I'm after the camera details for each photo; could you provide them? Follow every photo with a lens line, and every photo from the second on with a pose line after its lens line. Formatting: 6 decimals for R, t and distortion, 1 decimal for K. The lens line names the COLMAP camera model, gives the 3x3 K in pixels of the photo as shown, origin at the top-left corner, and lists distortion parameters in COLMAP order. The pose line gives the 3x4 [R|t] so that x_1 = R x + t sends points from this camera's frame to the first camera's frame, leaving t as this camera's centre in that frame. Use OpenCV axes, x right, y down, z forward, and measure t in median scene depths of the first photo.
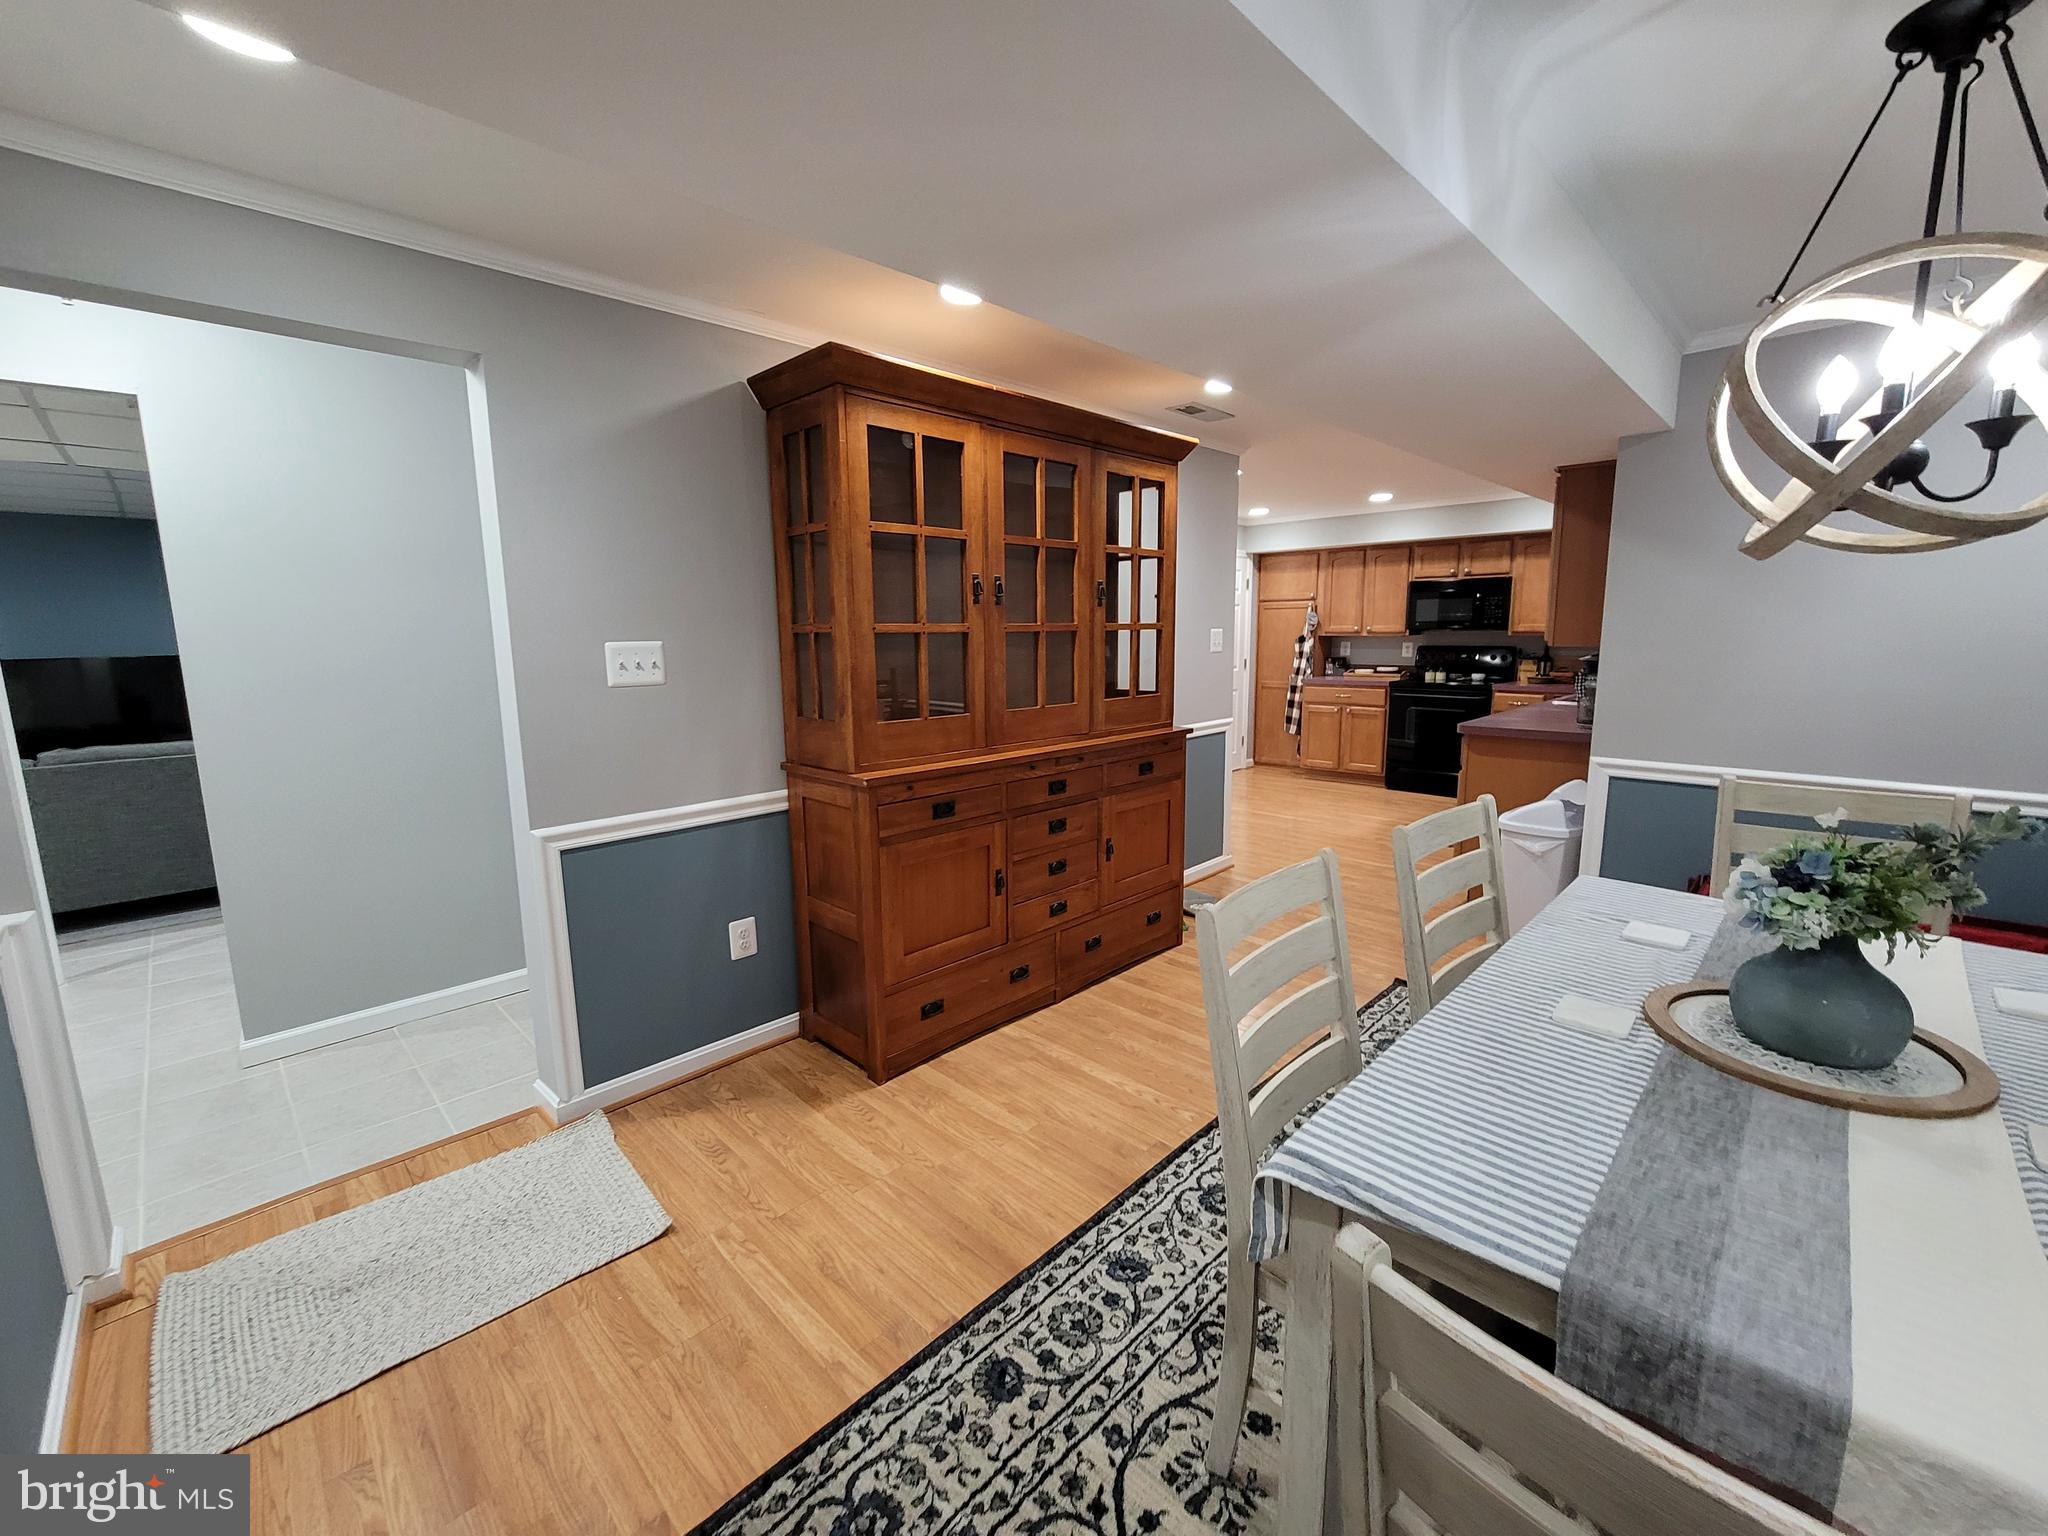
lens RADIAL K [[838.2, 0, 1024.3], [0, 838.2, 763.9], [0, 0, 1]] dist [-0.007336, -0.000302]
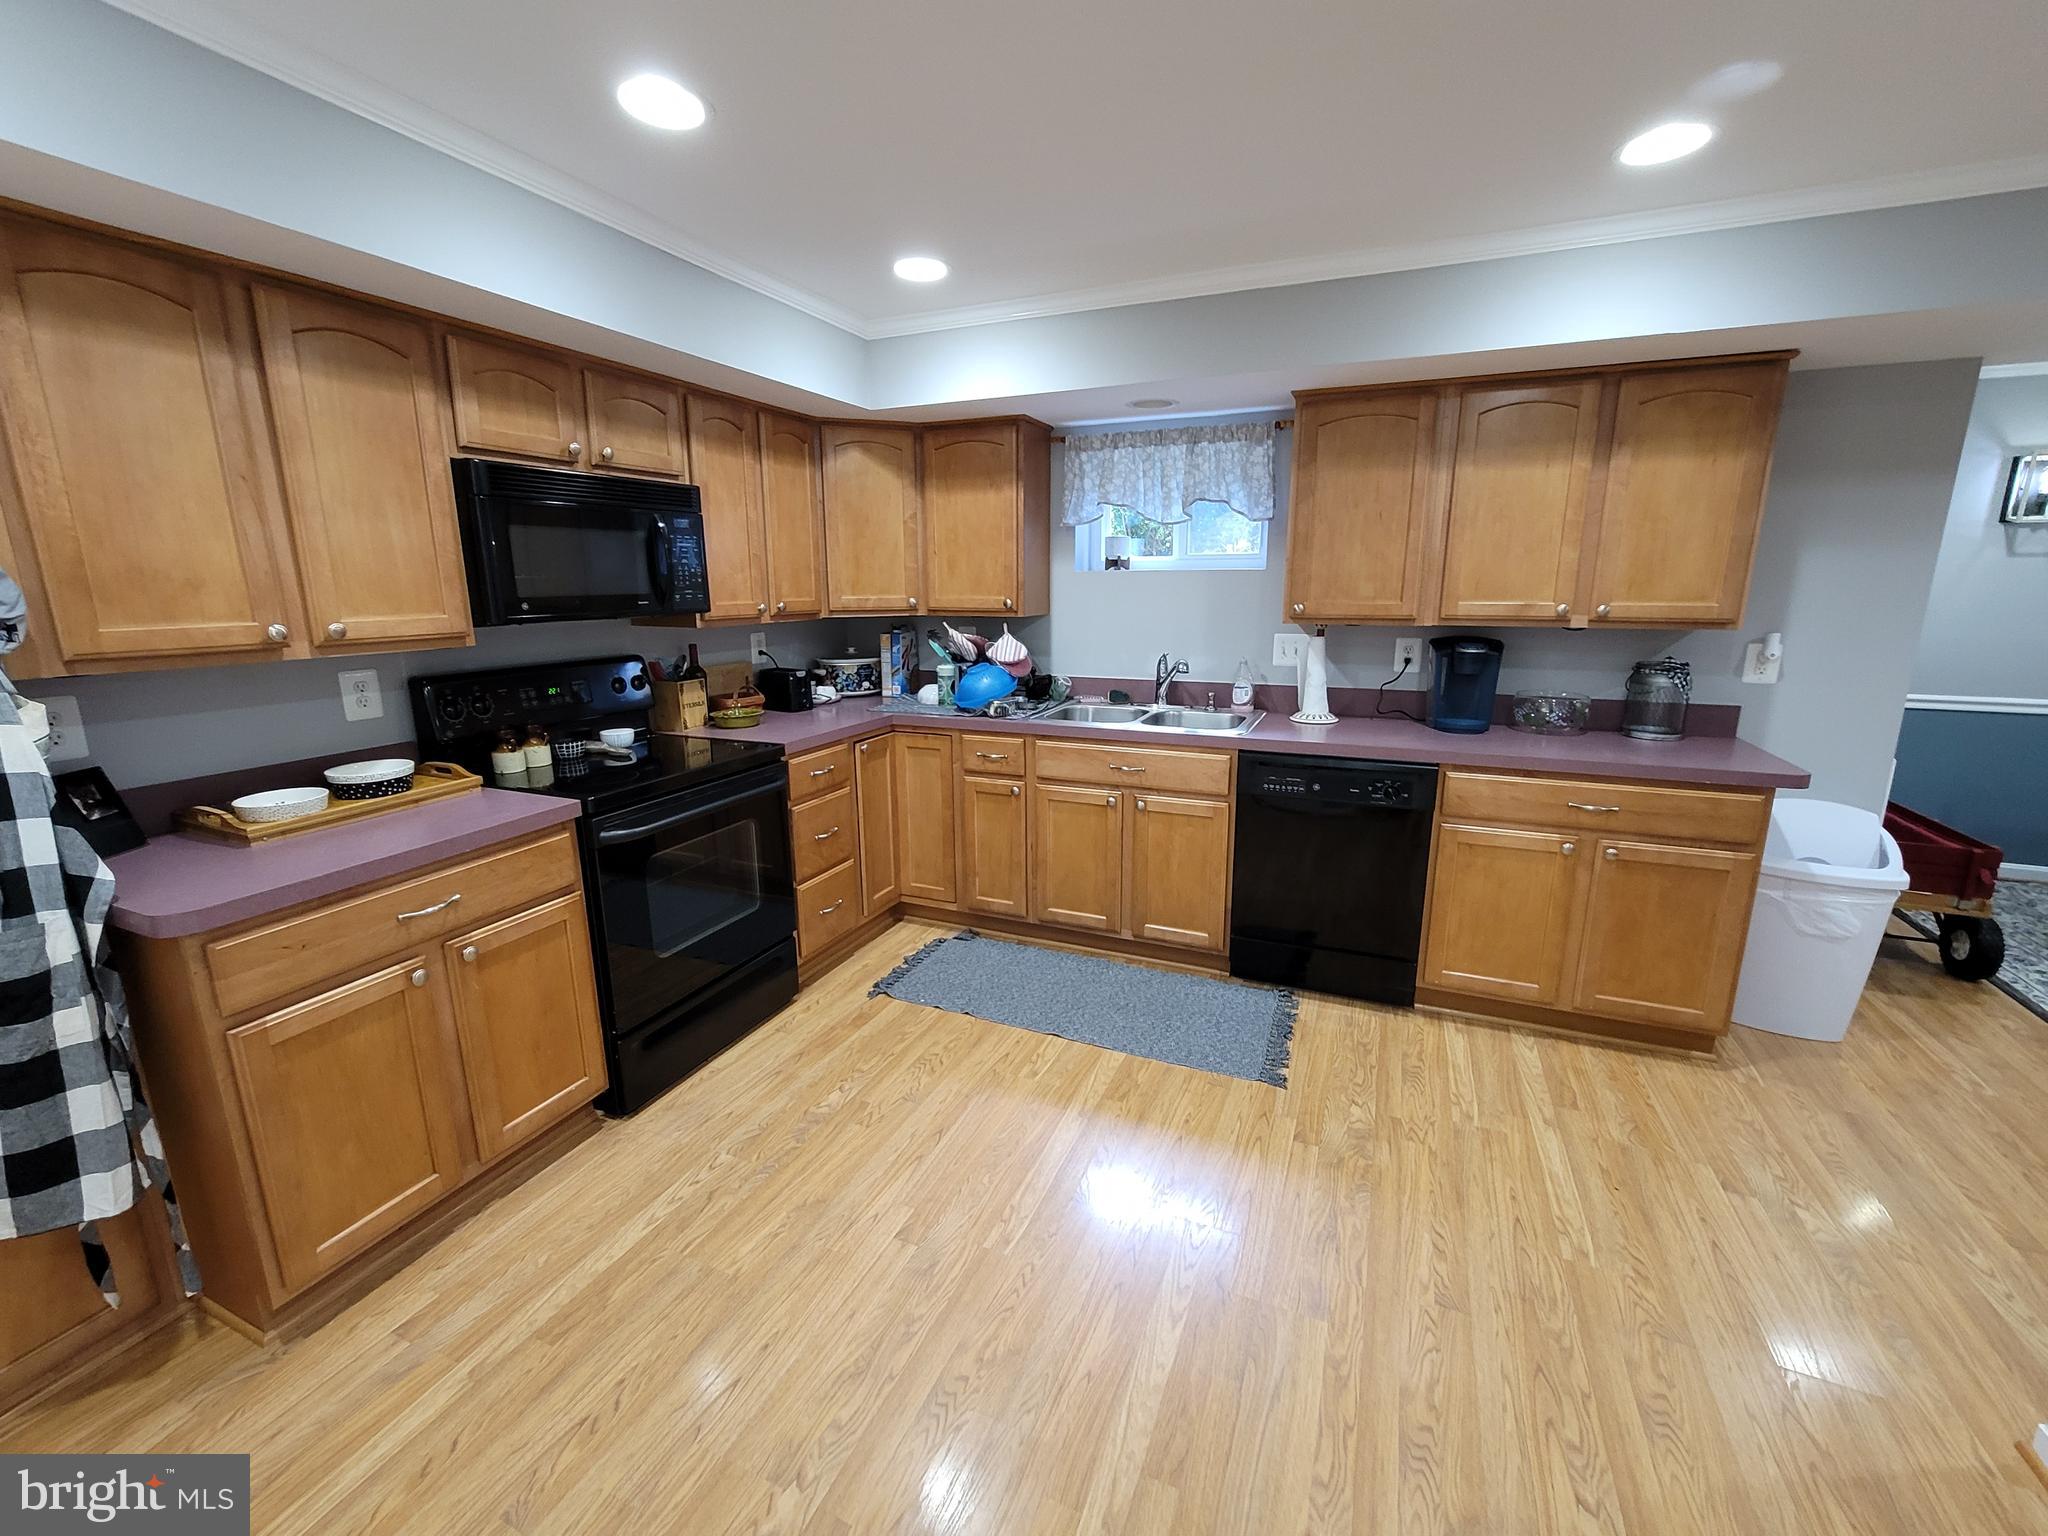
lens RADIAL K [[838.2, 0, 1026.6], [0, 838.2, 772.3], [0, 0, 1]] dist [-0.007336, -0.000302]
pose [[-0.366534, -0.204138, 0.907734, 0.423351], [0.152290, 0.949312, 0.274982, -0.647171], [-0.917856, 0.239030, -0.316867, 3.673046]]
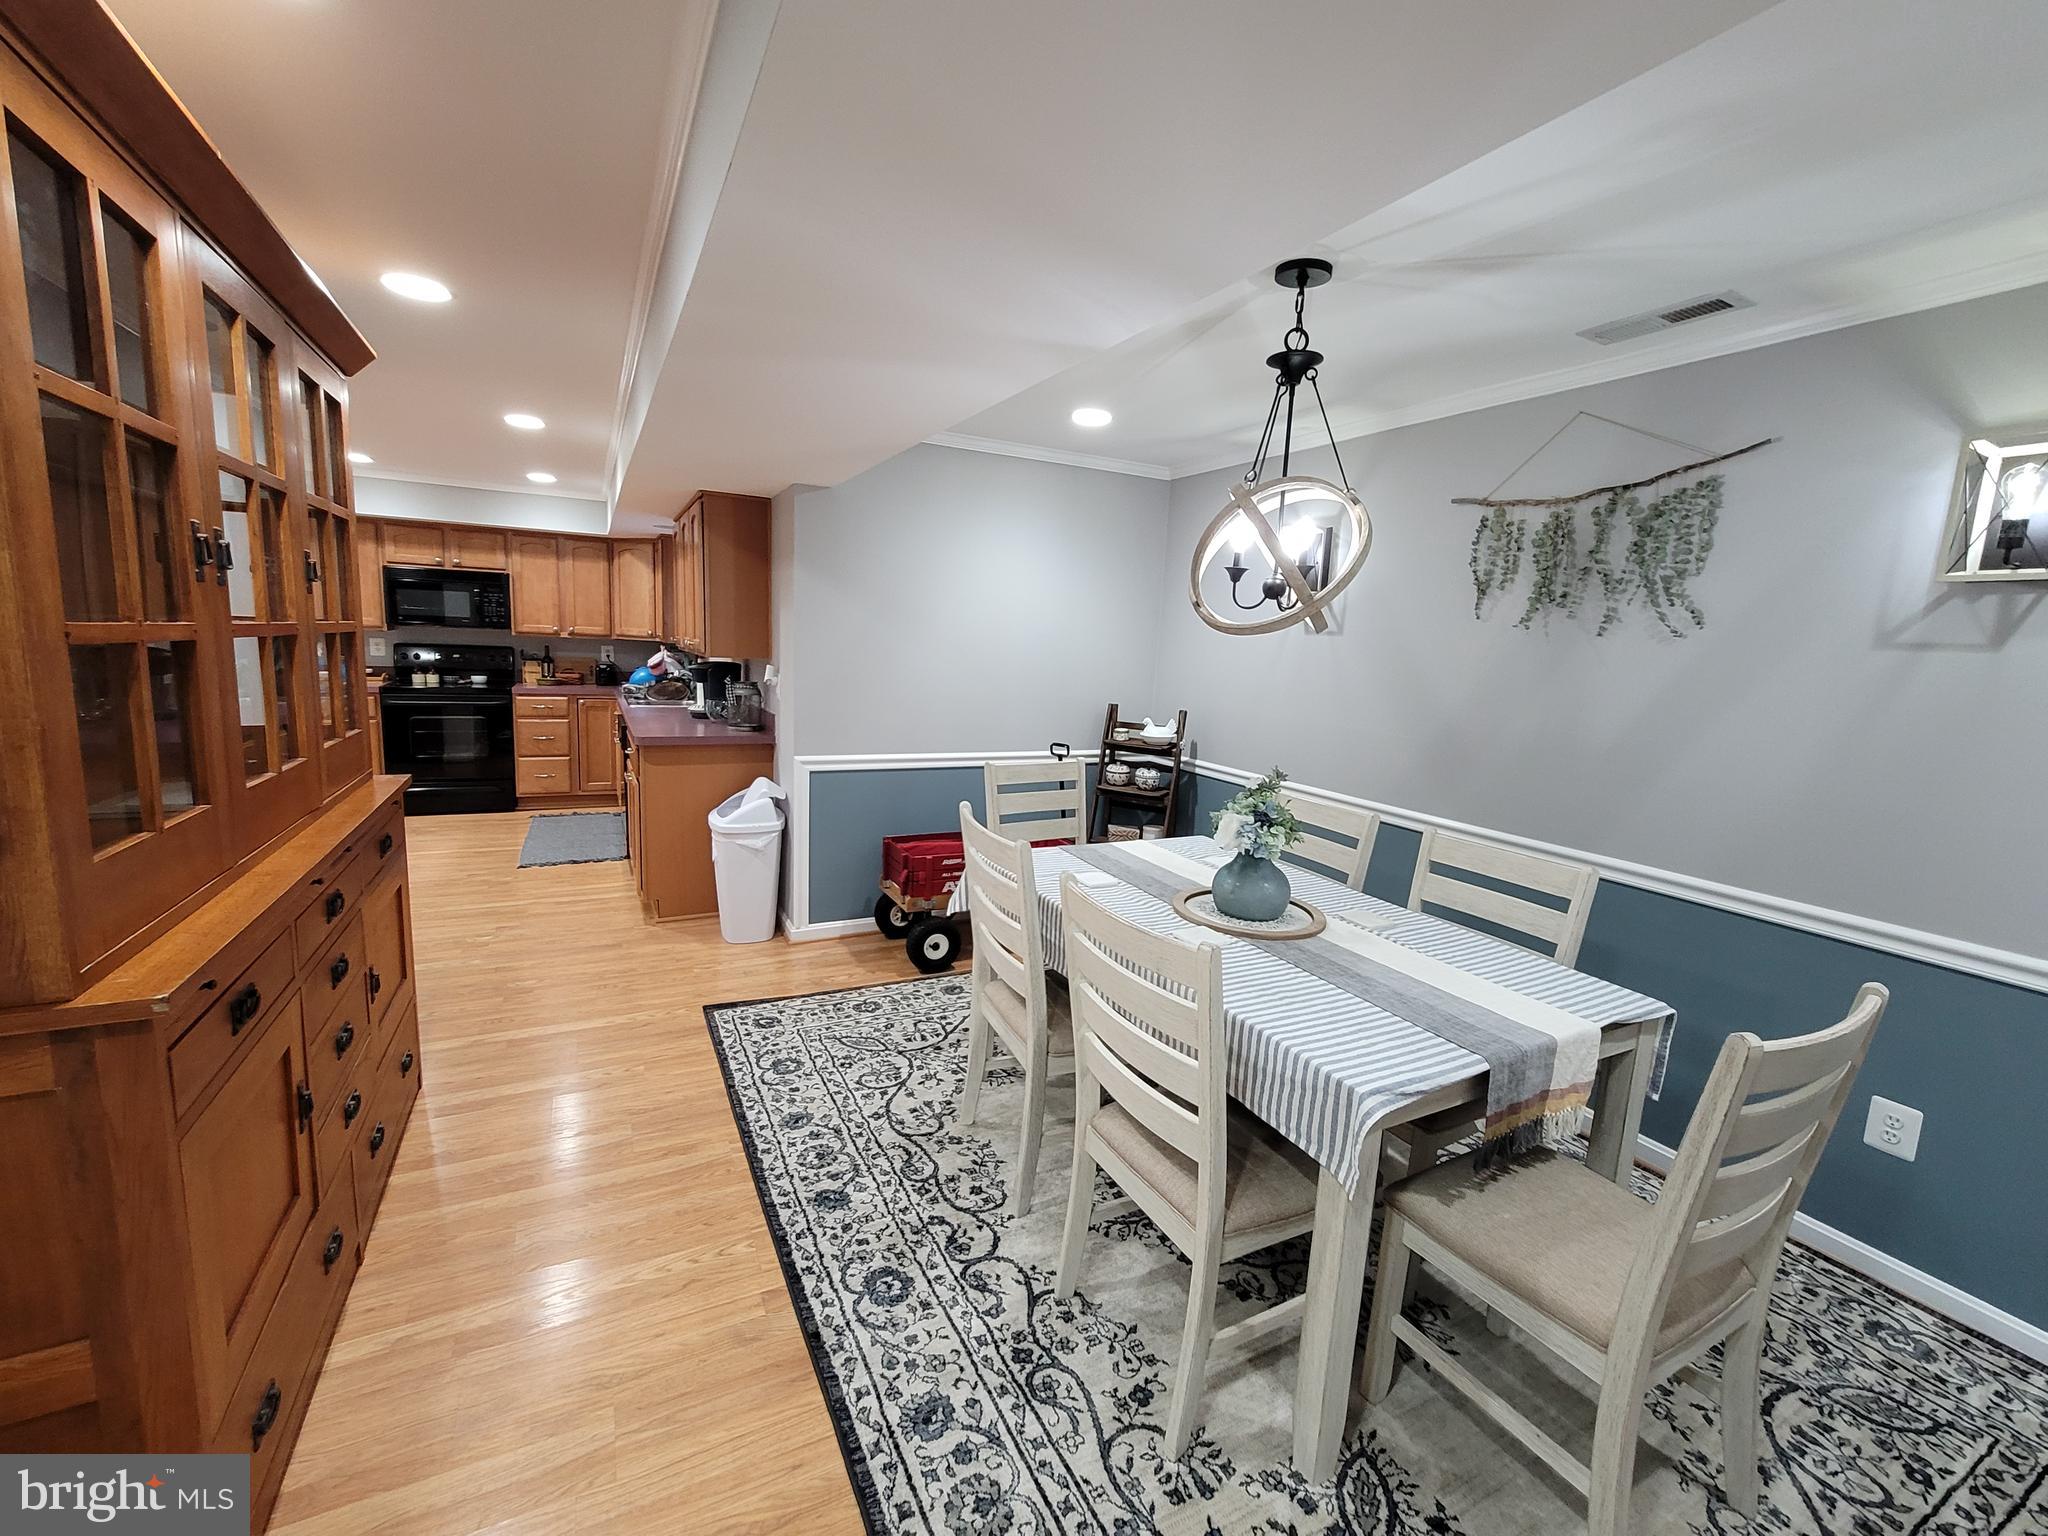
lens RADIAL K [[838.2, 0, 1014.5], [0, 838.2, 771.9], [0, 0, 1]] dist [-0.007336, -0.000302]
pose [[0.313439, -0.123436, 0.941552, -0.572128], [0.102927, 0.990090, 0.095535, -0.118595], [-0.944014, 0.066967, 0.323038, 0.606299]]
